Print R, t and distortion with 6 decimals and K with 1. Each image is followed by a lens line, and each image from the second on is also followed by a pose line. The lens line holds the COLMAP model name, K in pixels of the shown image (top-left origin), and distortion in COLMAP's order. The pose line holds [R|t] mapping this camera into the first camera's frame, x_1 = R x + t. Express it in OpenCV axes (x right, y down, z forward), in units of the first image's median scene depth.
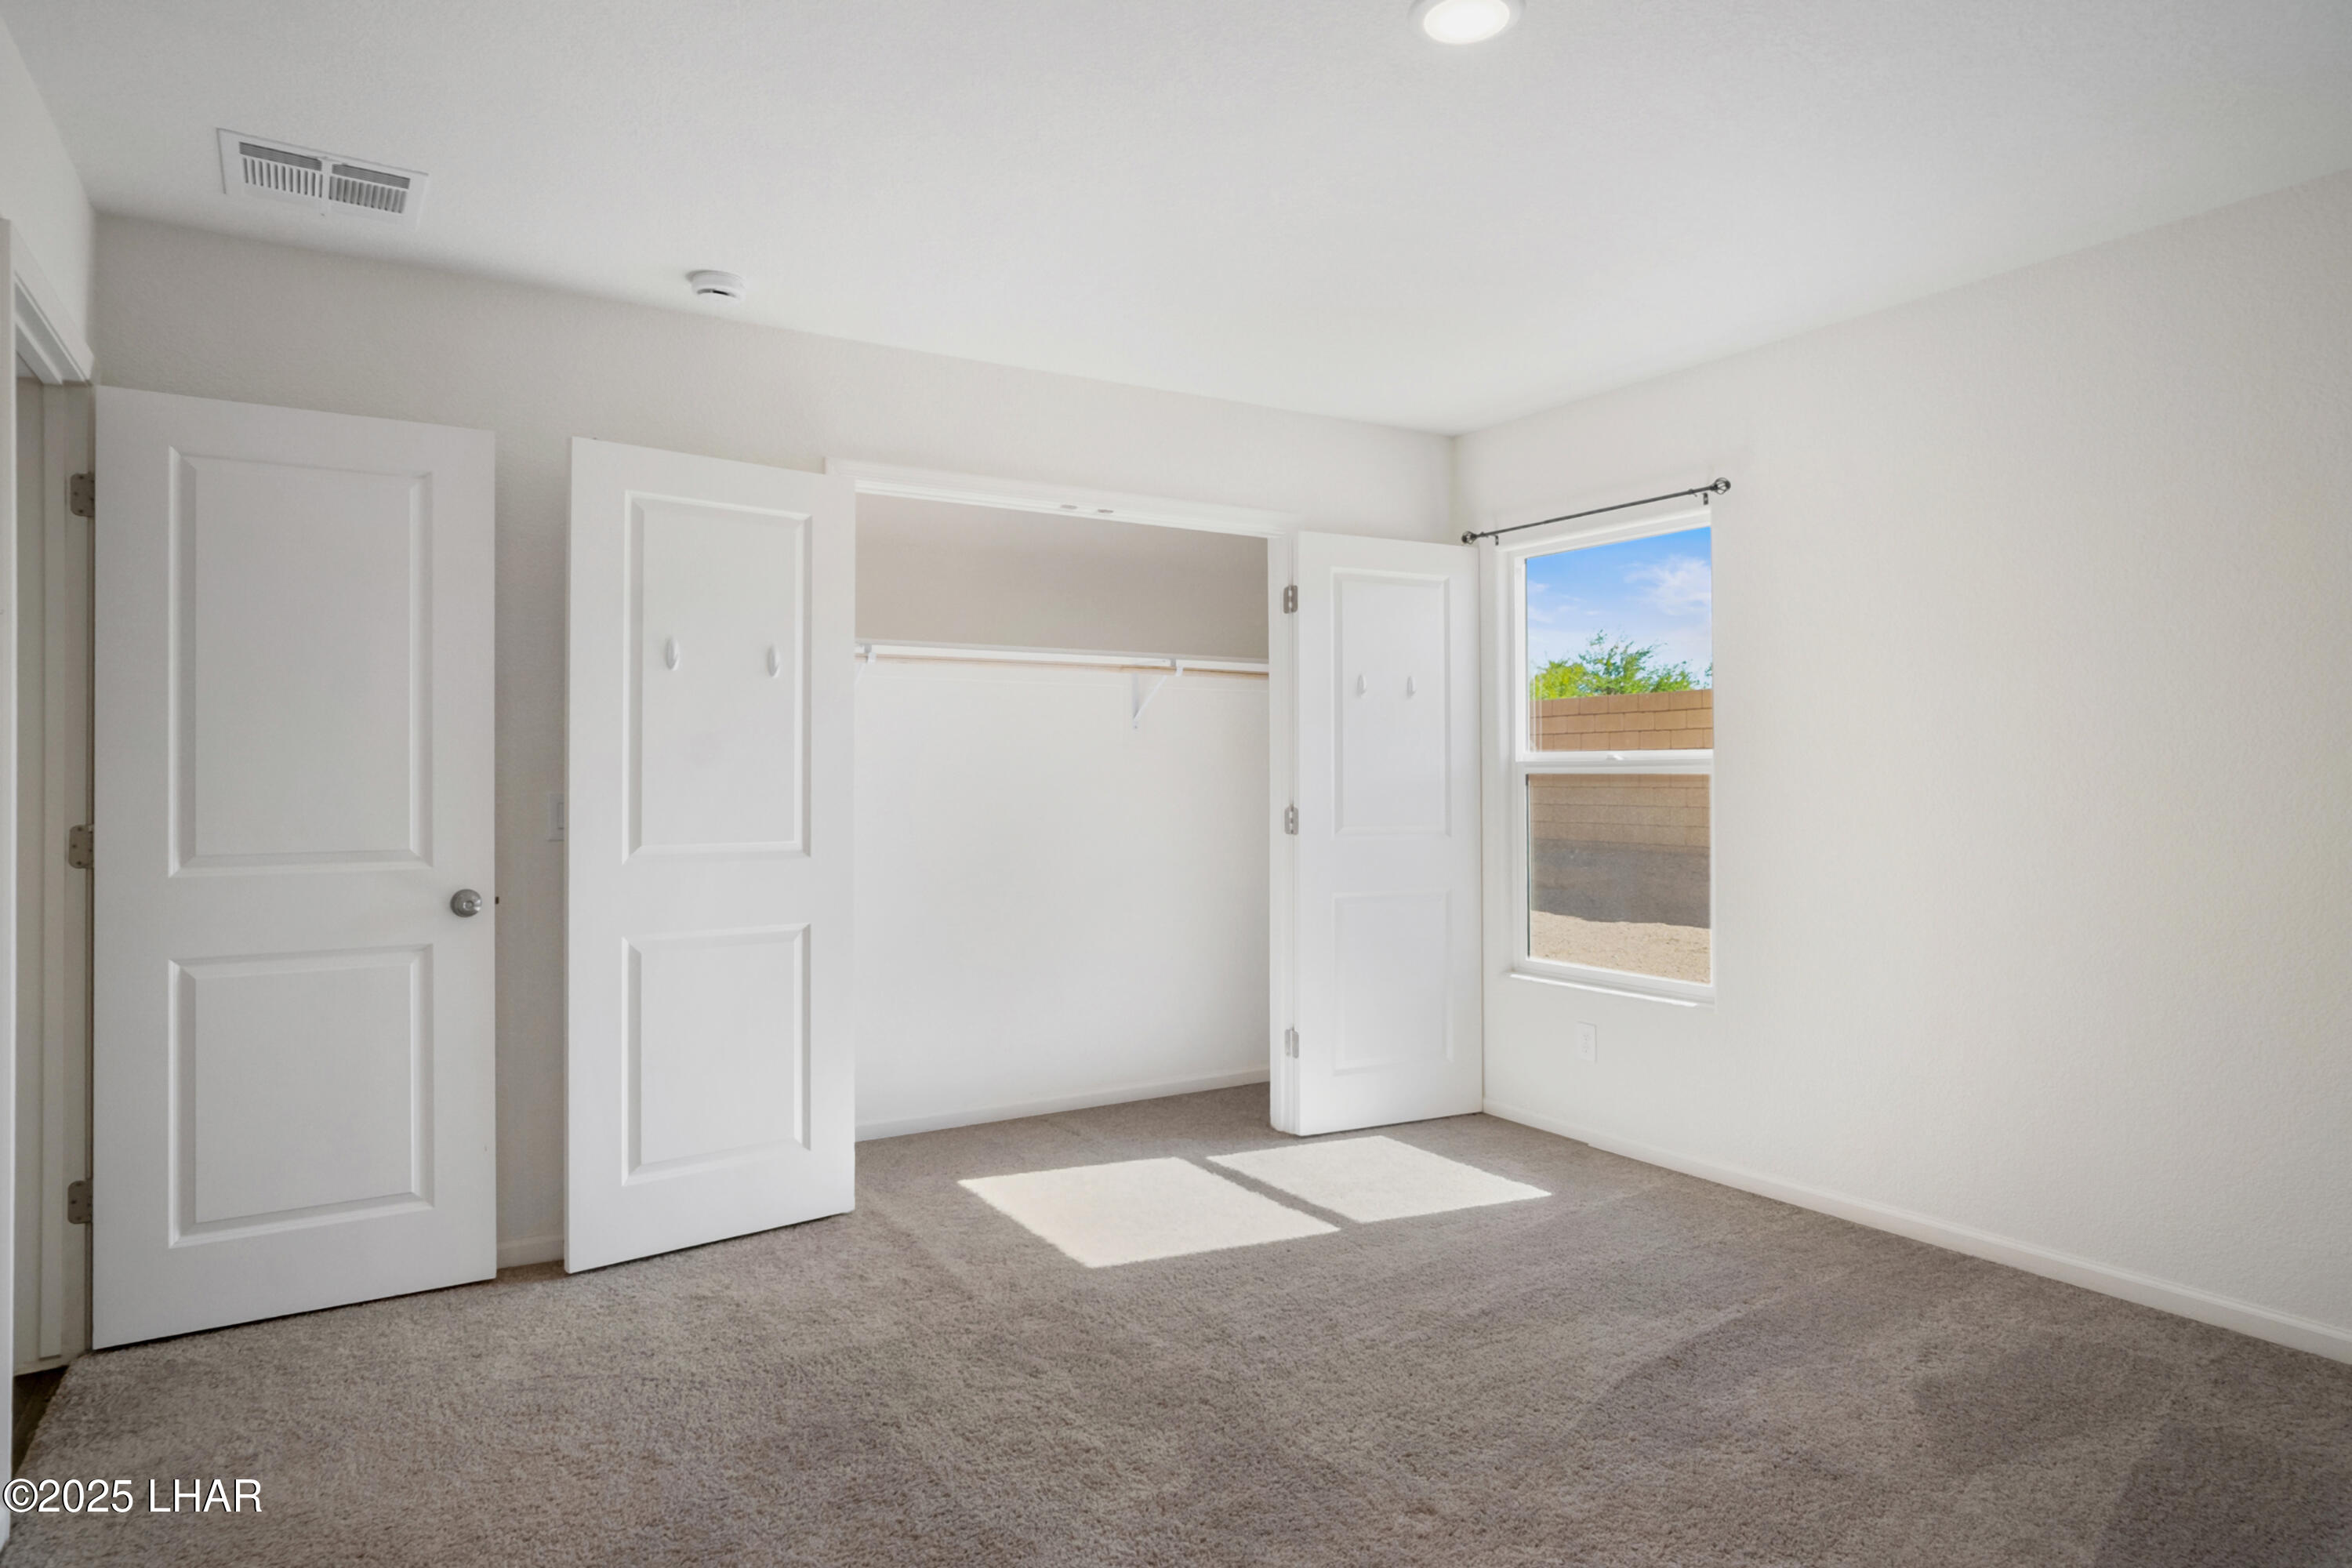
lens RADIAL K [[1369.0, 0, 1187.2], [0, 1369.0, 789.5], [0, 0, 1]] dist [-0.022965, 0.001818]
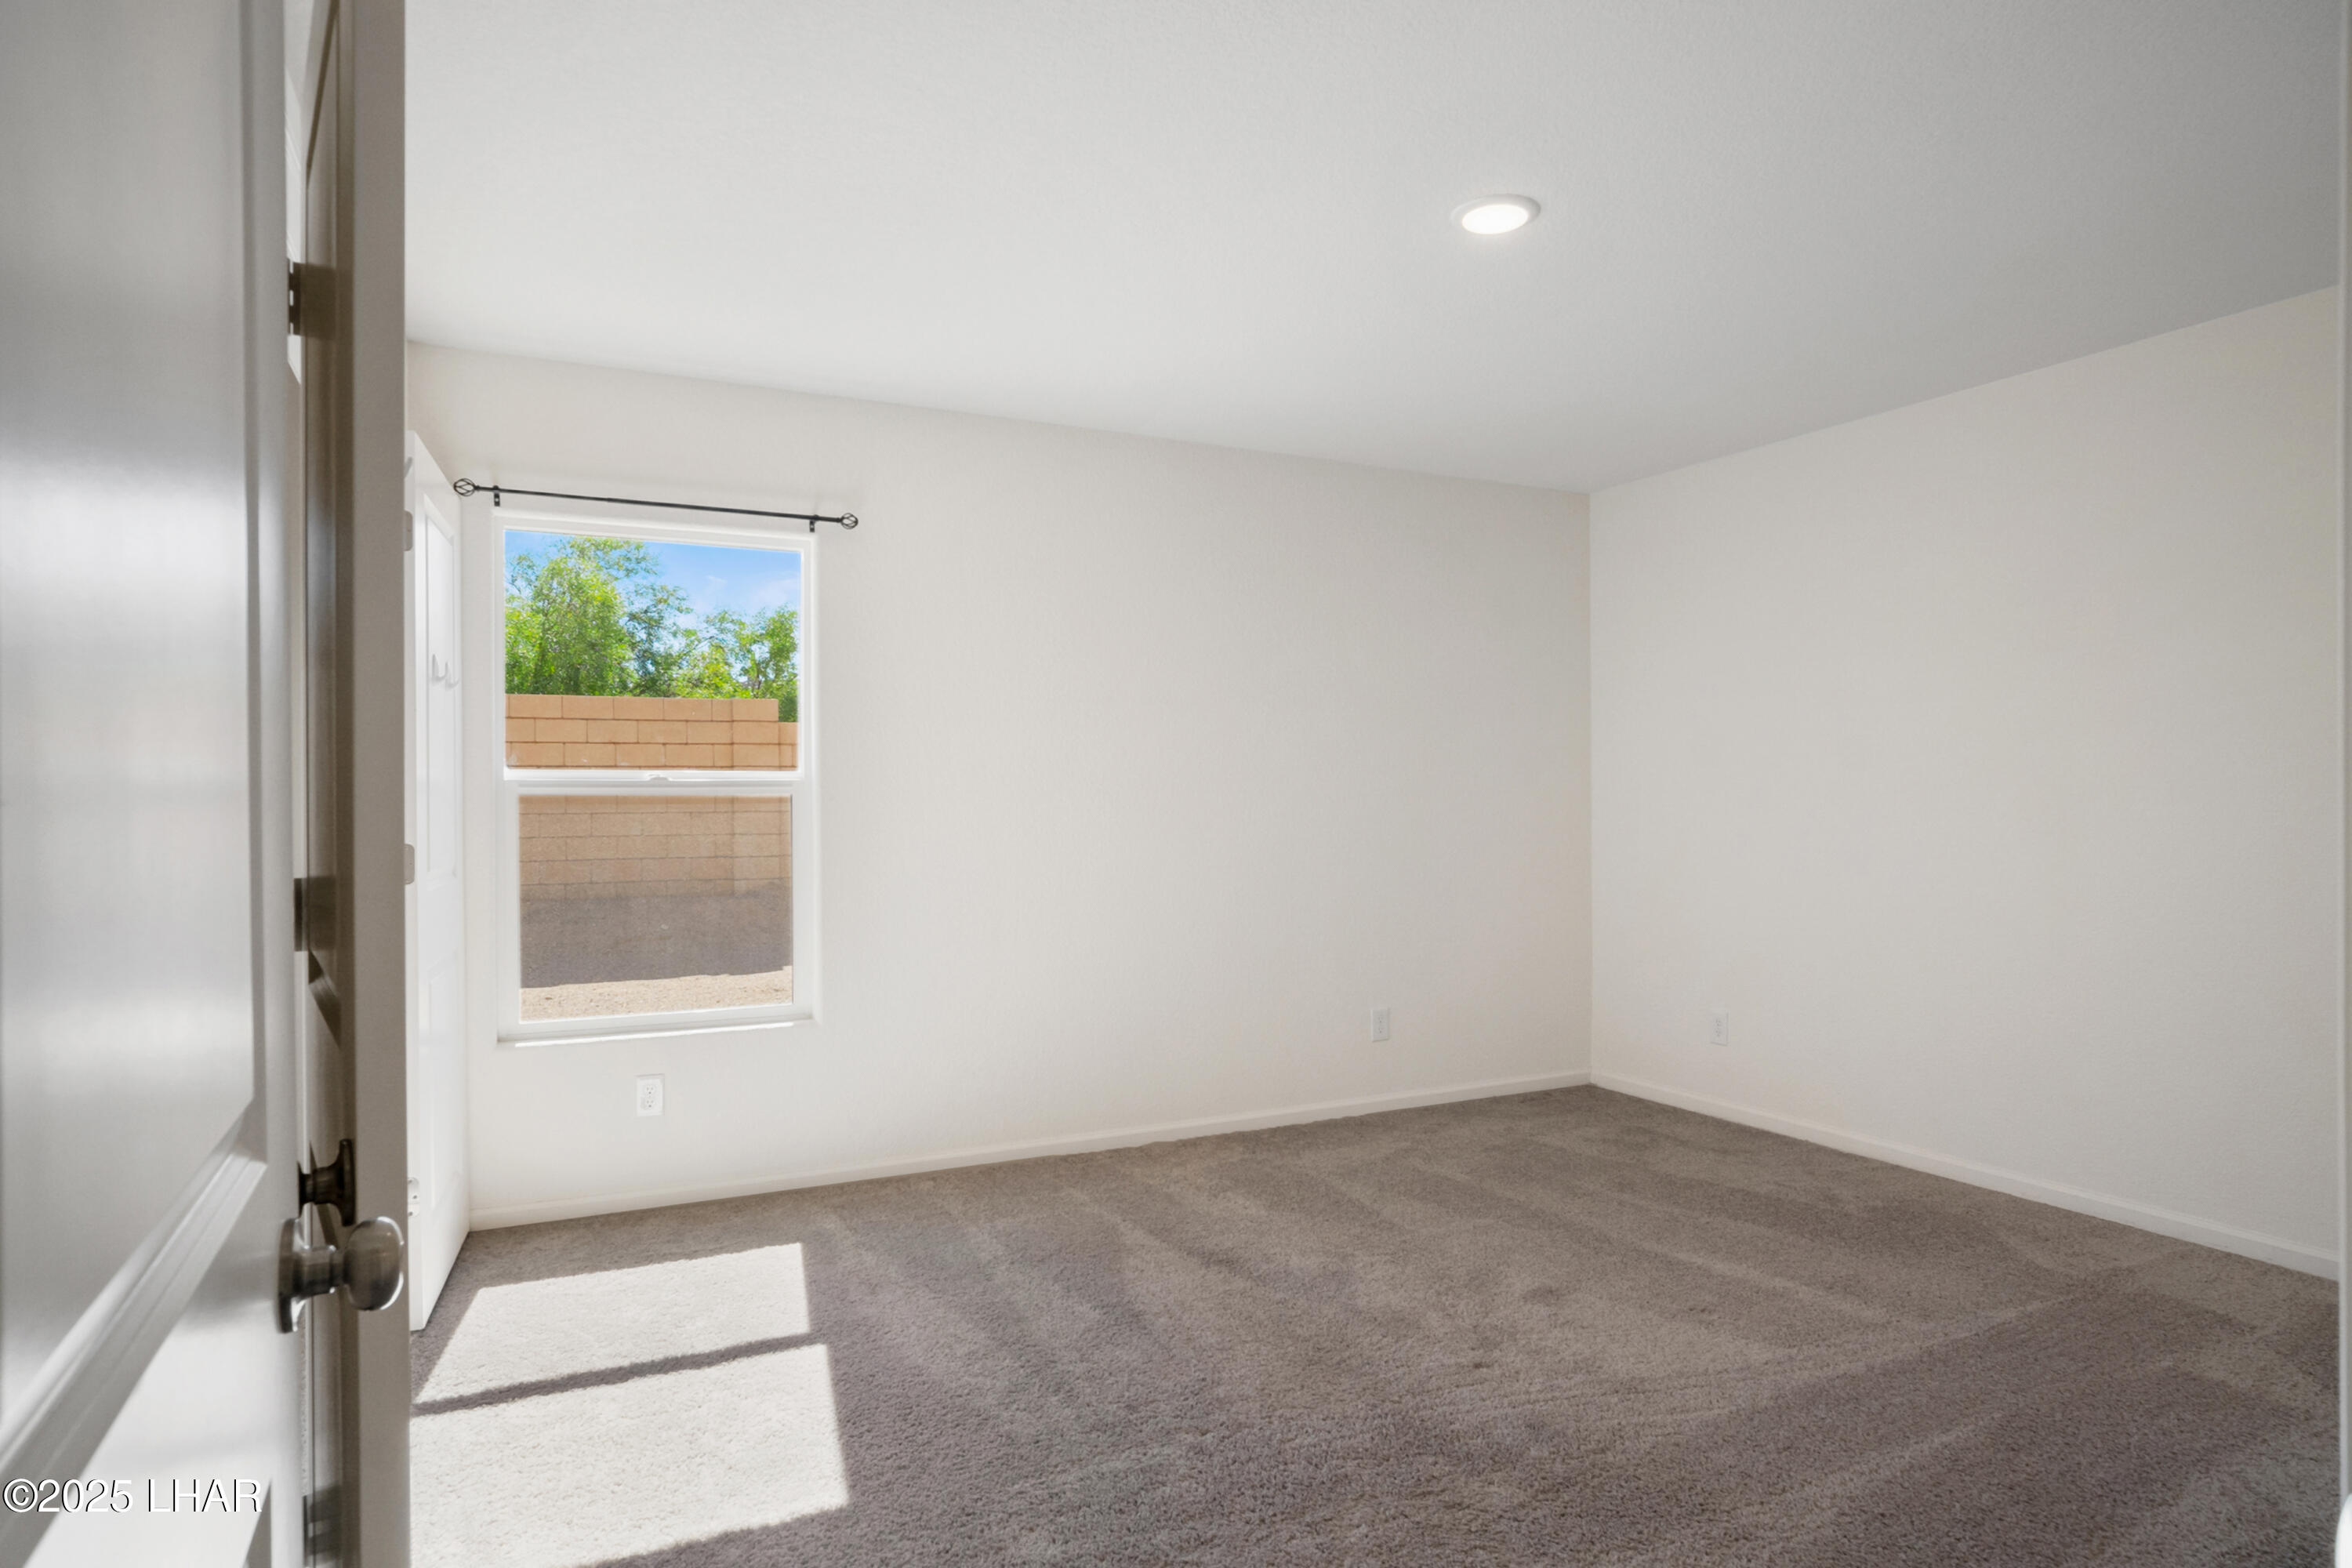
lens RADIAL K [[1342.5, 0, 1194.5], [0, 1342.5, 791.2], [0, 0, 1]] dist [-0.022904, 0.018320]
pose [[0.111783, -0.004658, 0.993722, -0.600341], [0.019284, 0.999811, 0.002518, -0.010810], [-0.993546, 0.018882, 0.111852, 0.609152]]
